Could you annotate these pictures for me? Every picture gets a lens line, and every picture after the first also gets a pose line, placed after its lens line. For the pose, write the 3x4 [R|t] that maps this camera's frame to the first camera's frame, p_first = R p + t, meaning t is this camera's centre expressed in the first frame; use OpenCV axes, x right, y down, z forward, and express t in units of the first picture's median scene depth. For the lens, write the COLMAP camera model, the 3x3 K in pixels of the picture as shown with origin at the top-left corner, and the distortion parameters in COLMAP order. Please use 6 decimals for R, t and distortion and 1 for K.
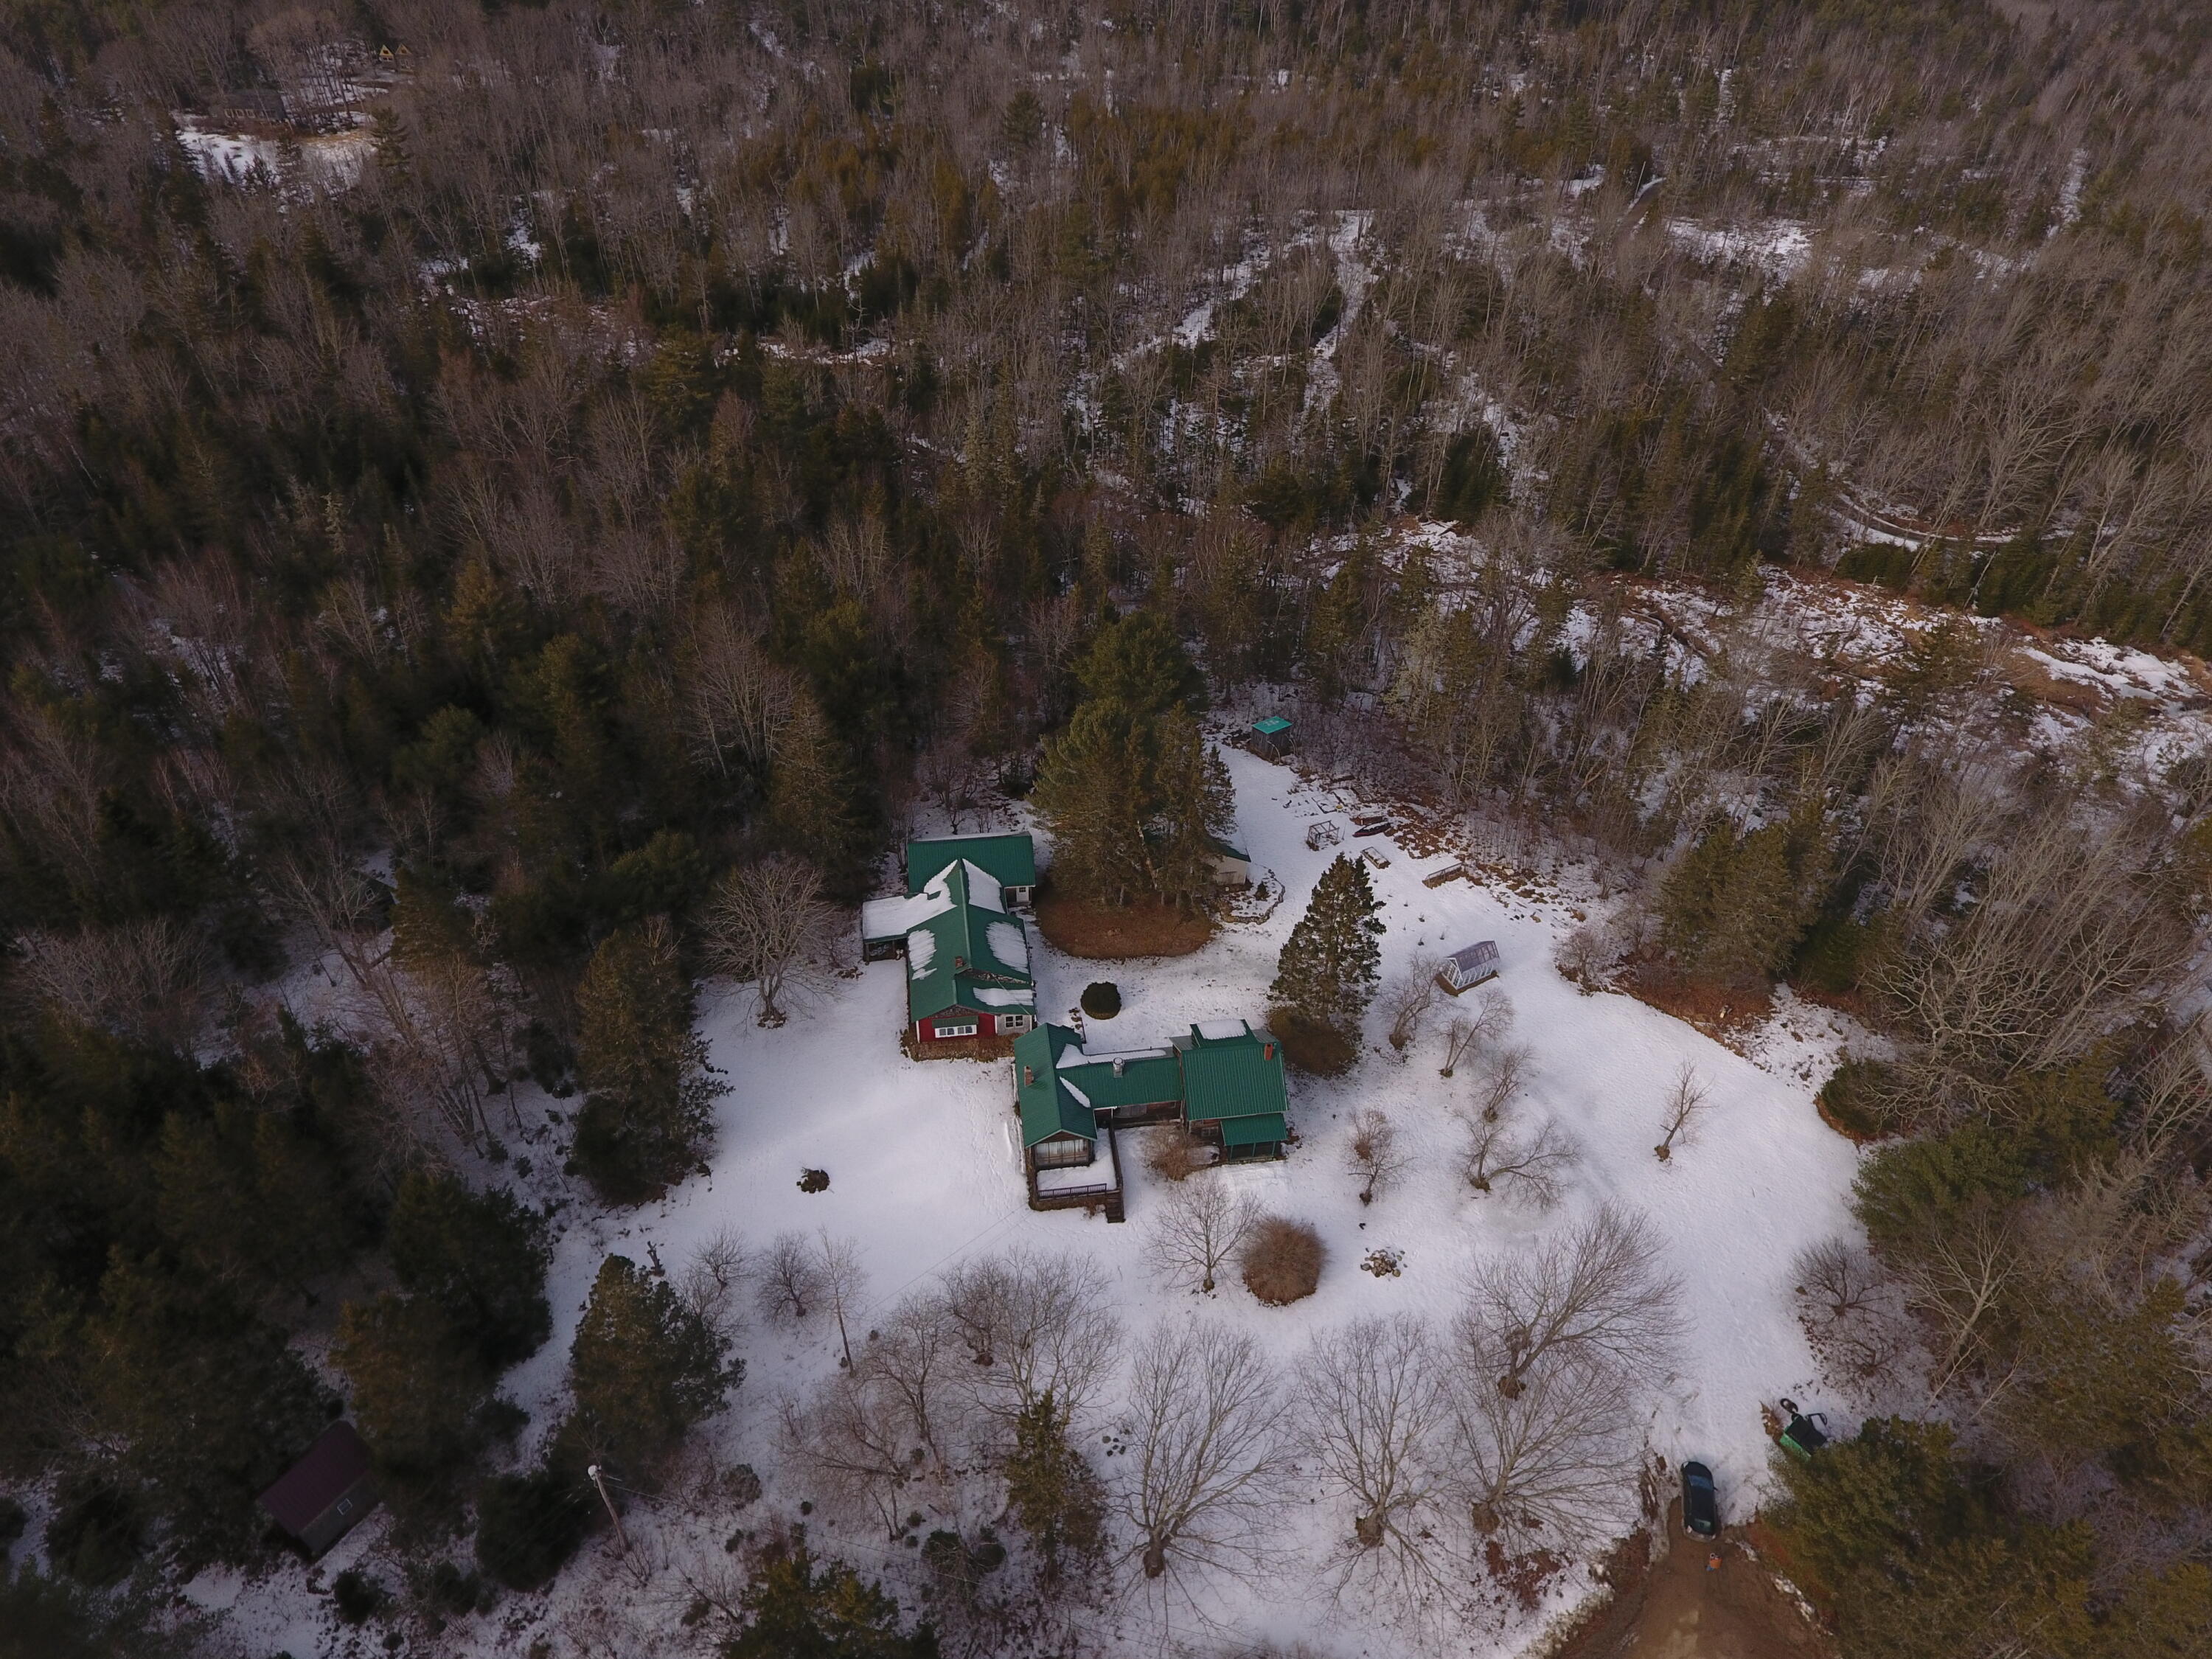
lens RADIAL K [[1298.5, 0, 1123.6], [0, 1298.5, 830.9], [0, 0, 1]] dist [-0.001122, -0.003987]
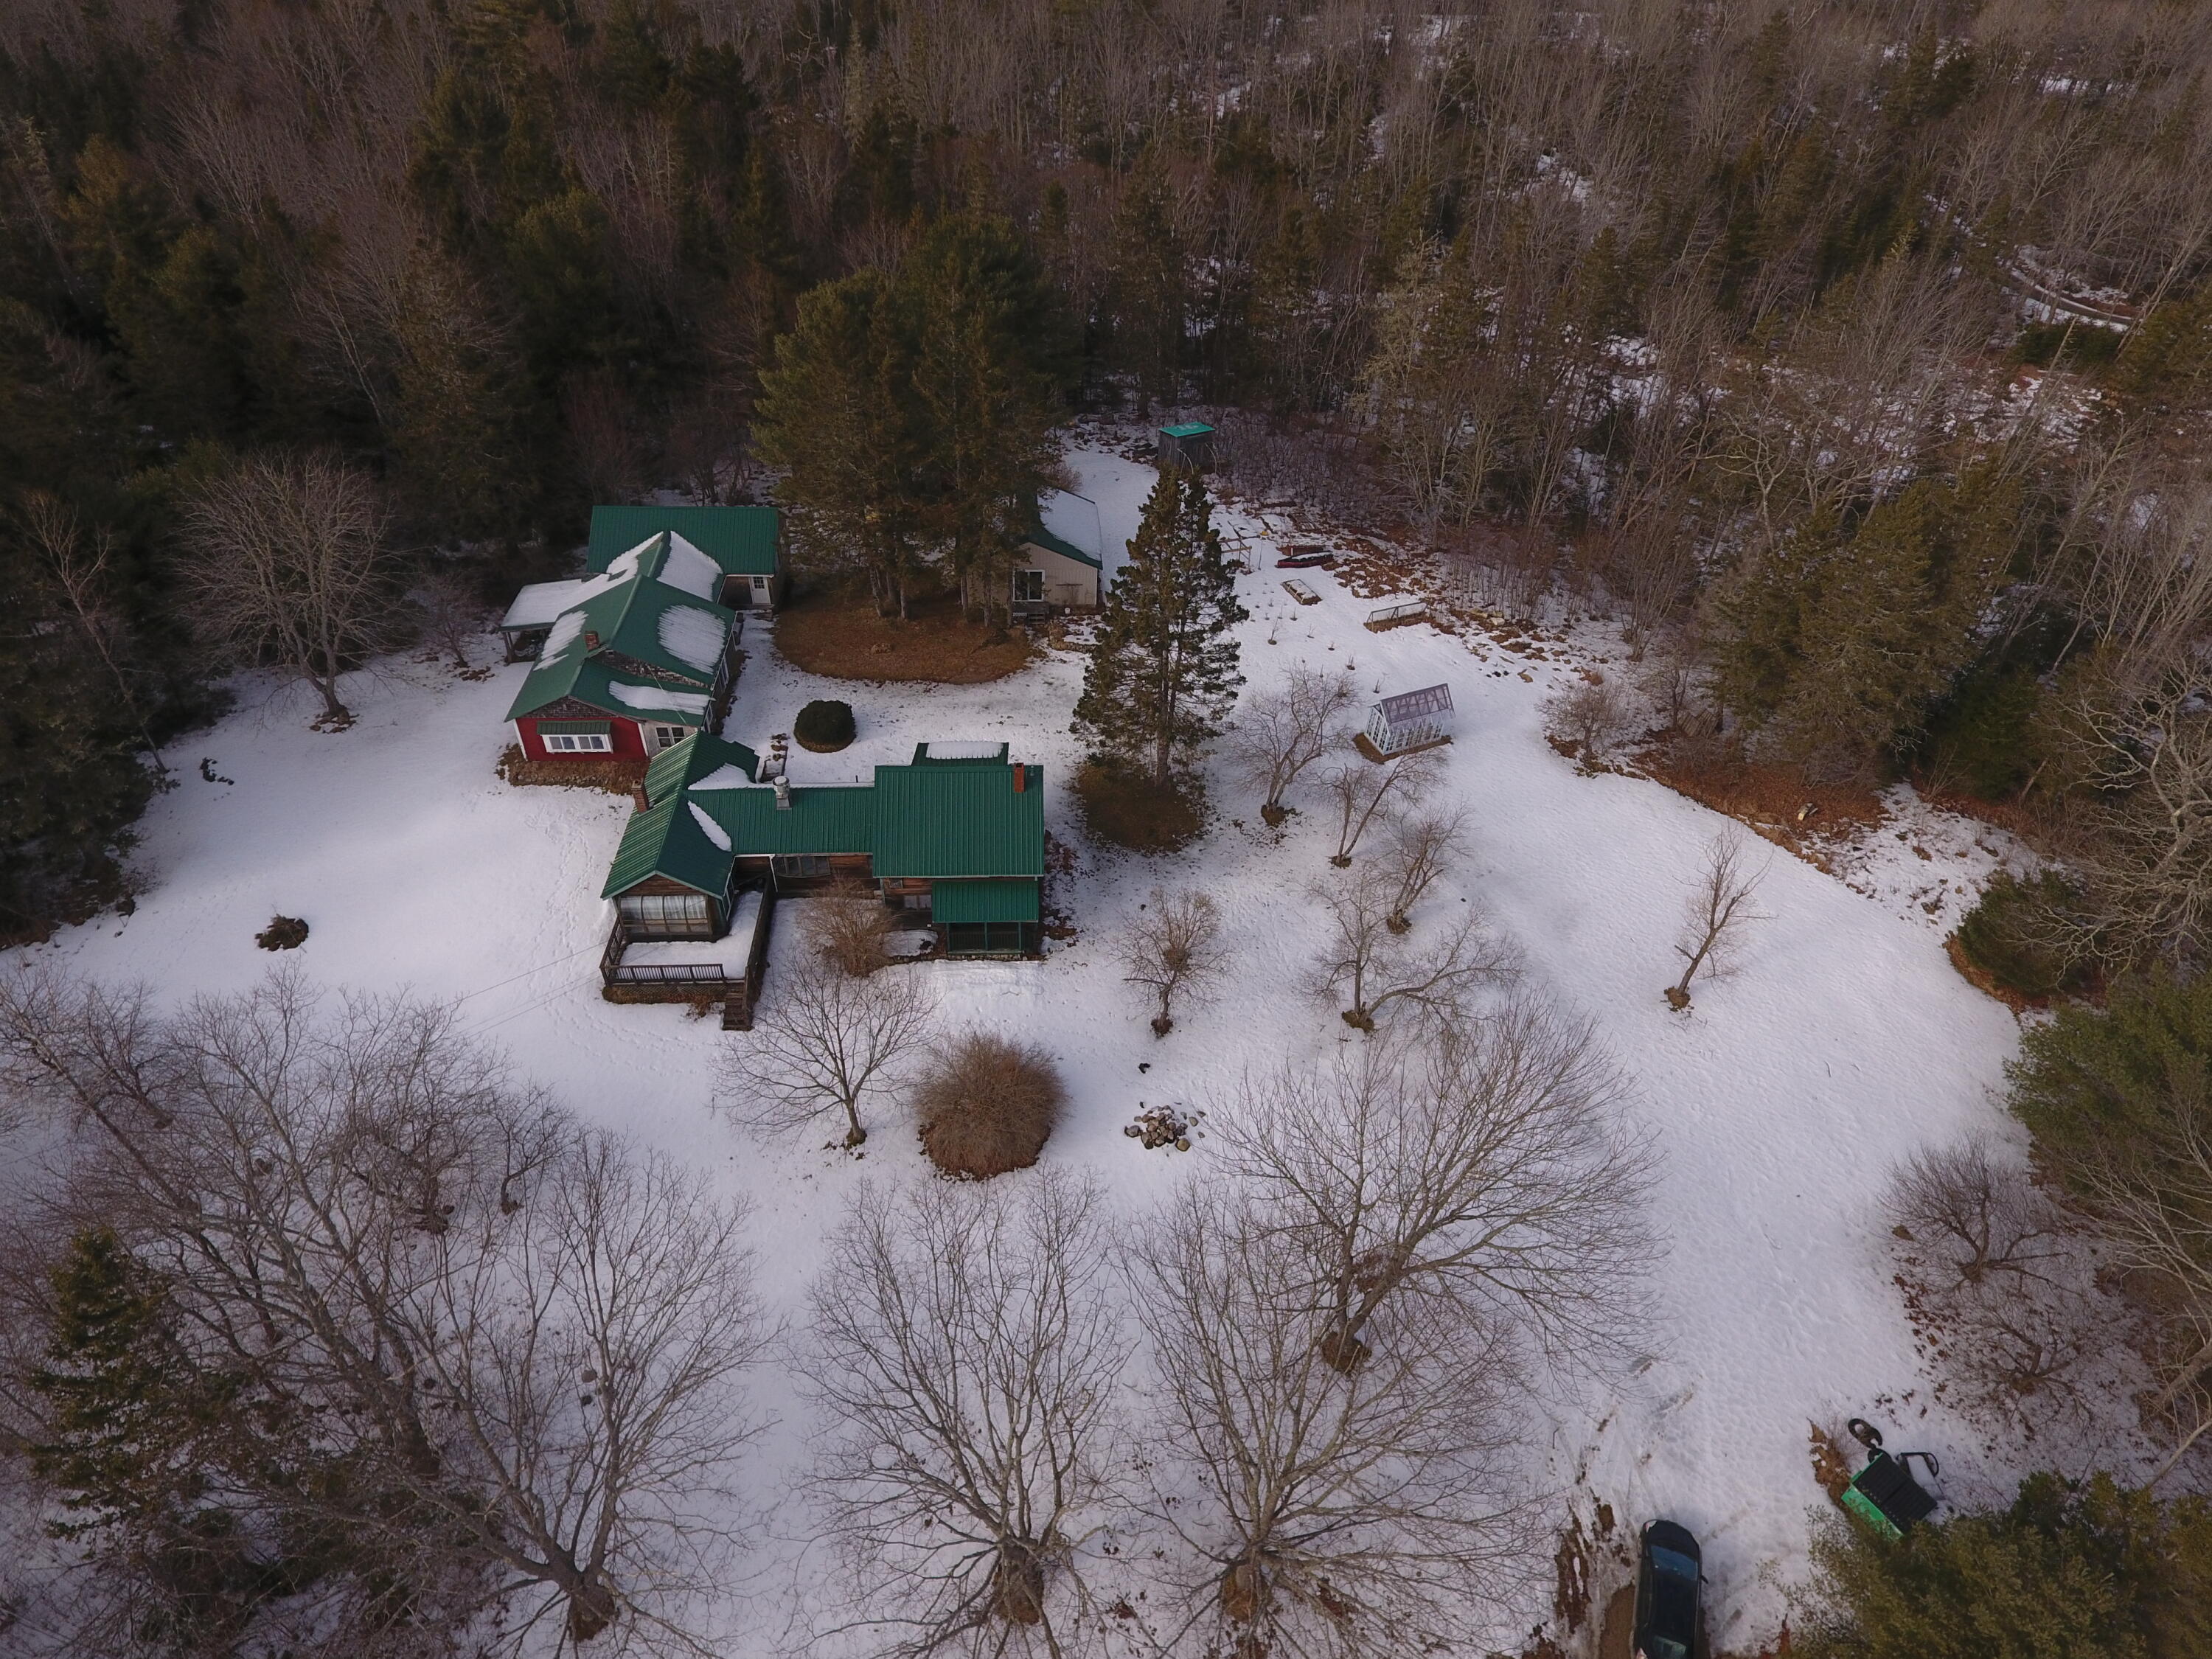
lens RADIAL K [[1300.8, 0, 1125.3], [0, 1300.8, 828.9], [0, 0, 1]] dist [-0.007143, 0.004833]
pose [[0.995574, 0.061003, -0.071492, 0.189797], [-0.059708, 0.998013, 0.020116, 0.164949], [0.072577, -0.015759, 0.997238, 0.365972]]
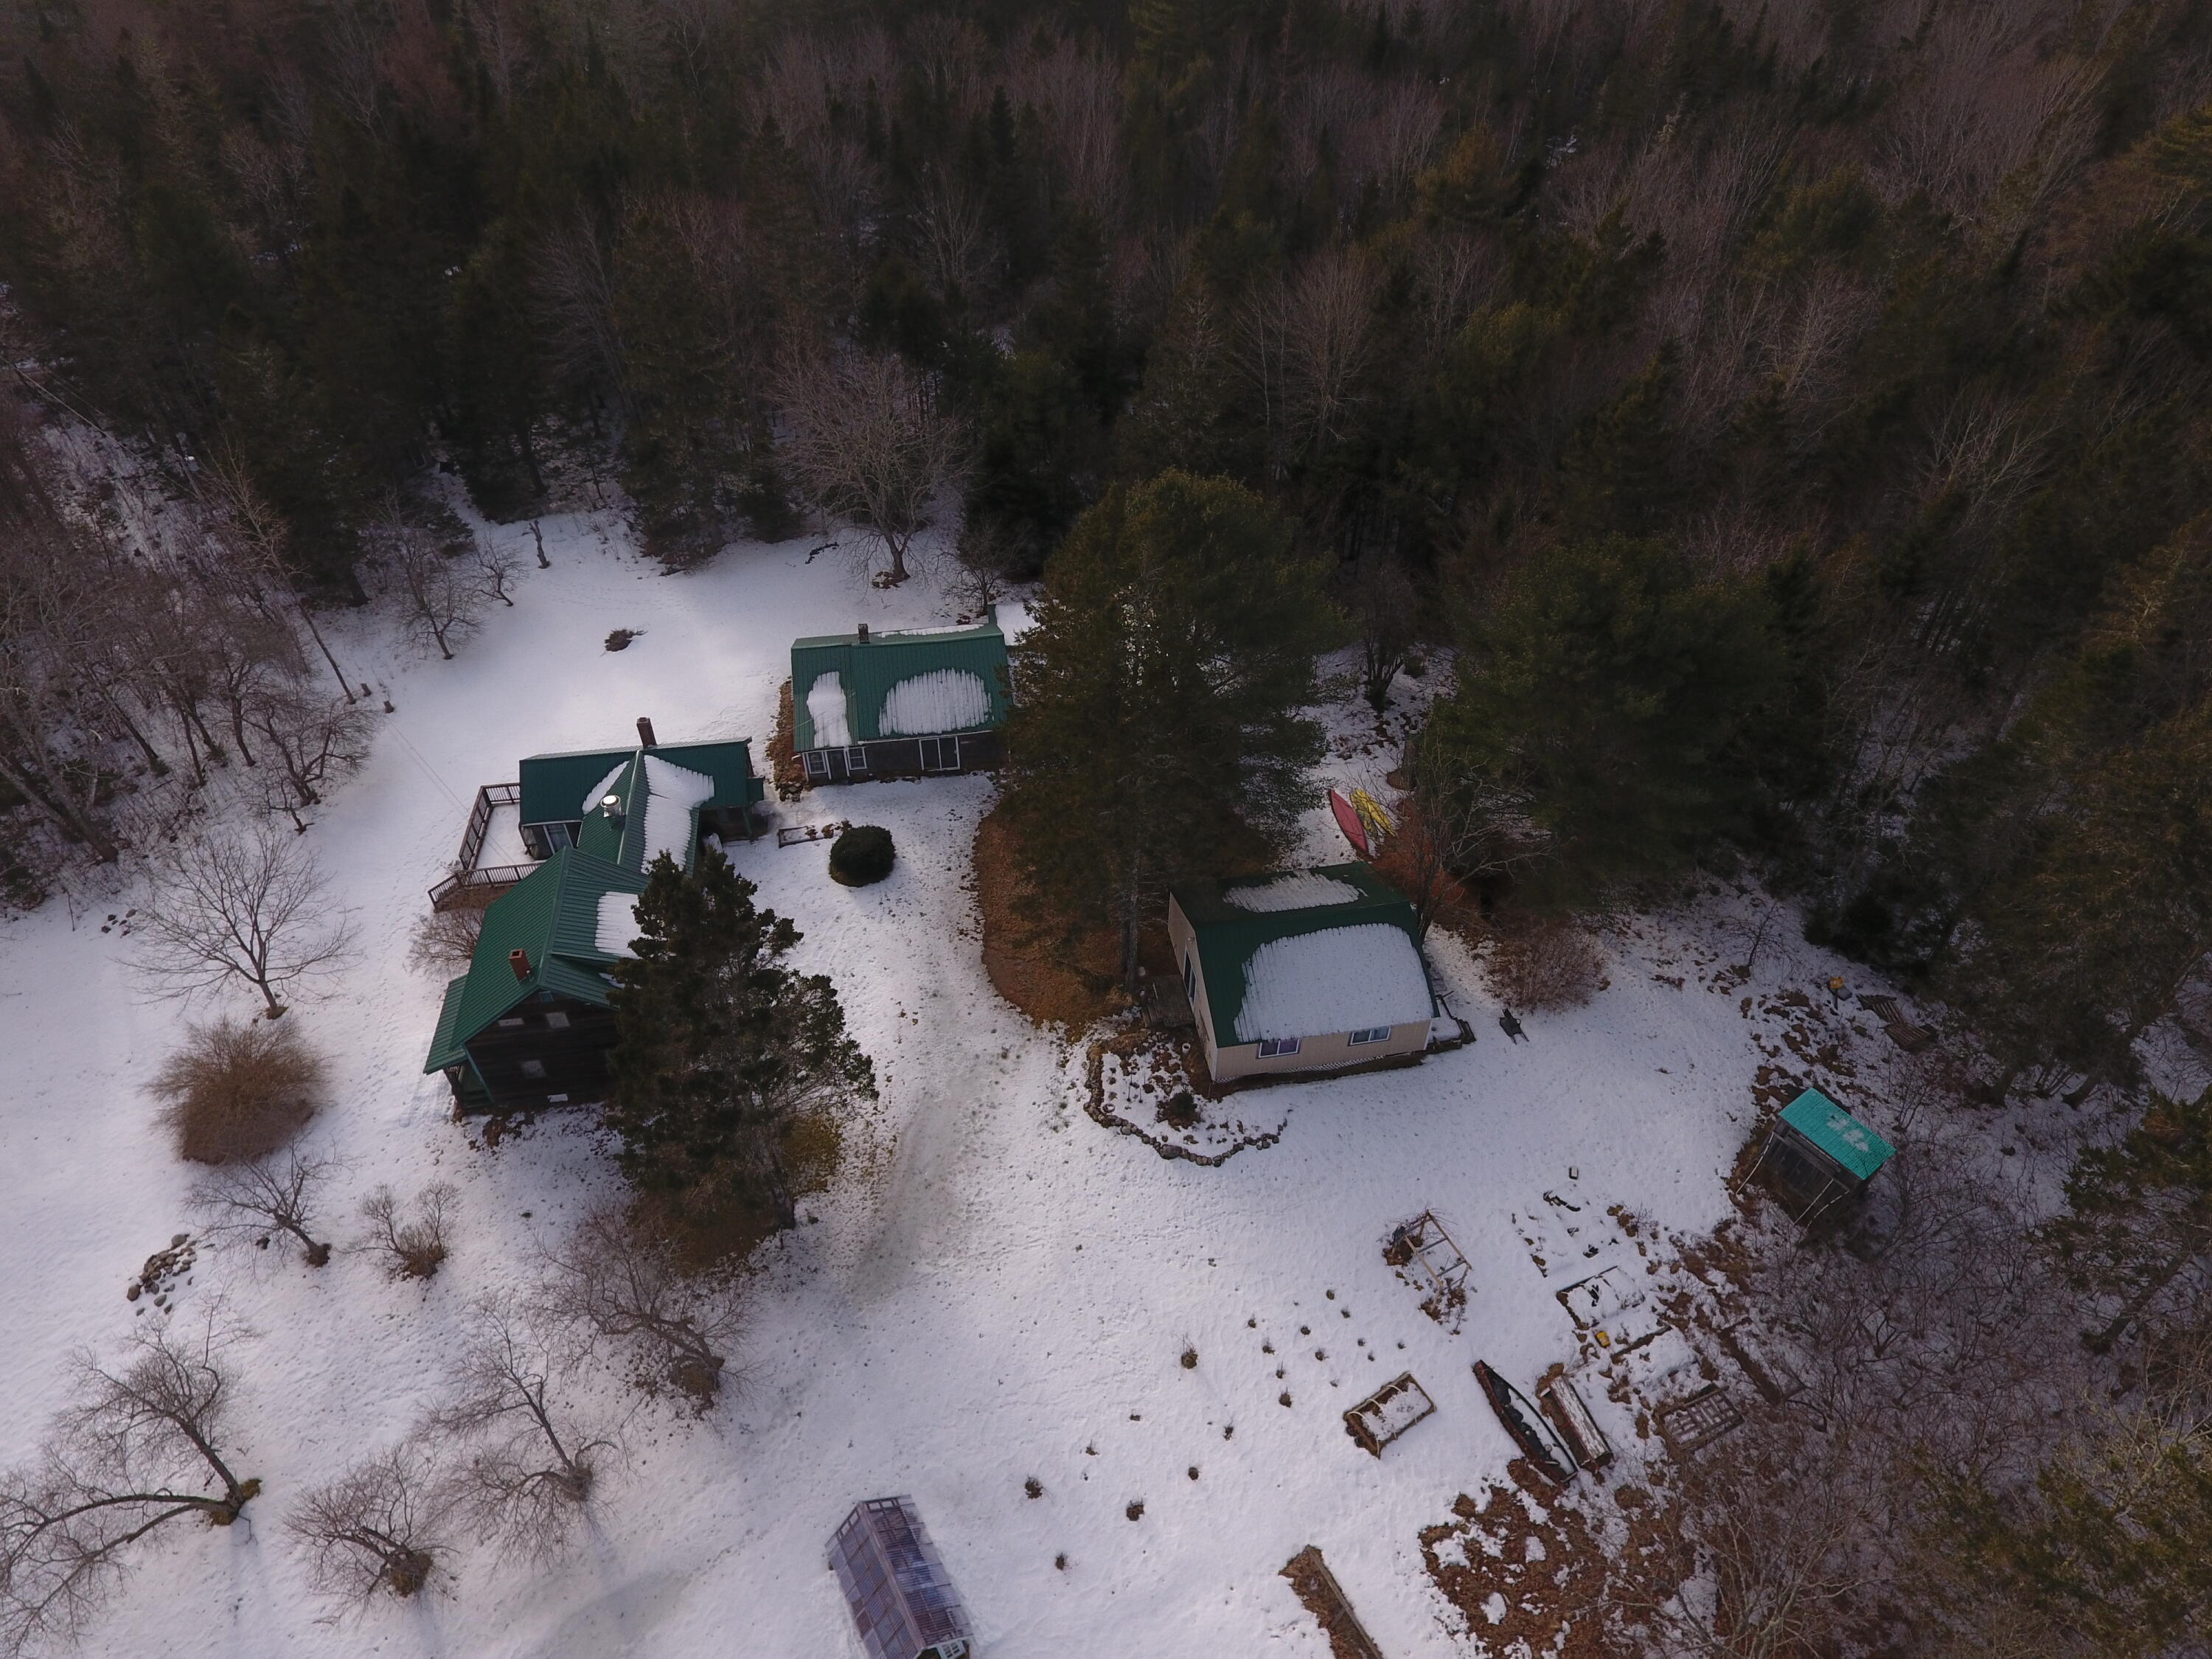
lens RADIAL K [[1298.5, 0, 1123.6], [0, 1298.5, 830.9], [0, 0, 1]] dist [-0.001122, -0.003987]
pose [[0.015337, 0.635156, -0.772231, 0.432336], [-0.636768, 0.601660, 0.482216, -0.231253], [0.770903, 0.484337, 0.413675, 0.873817]]
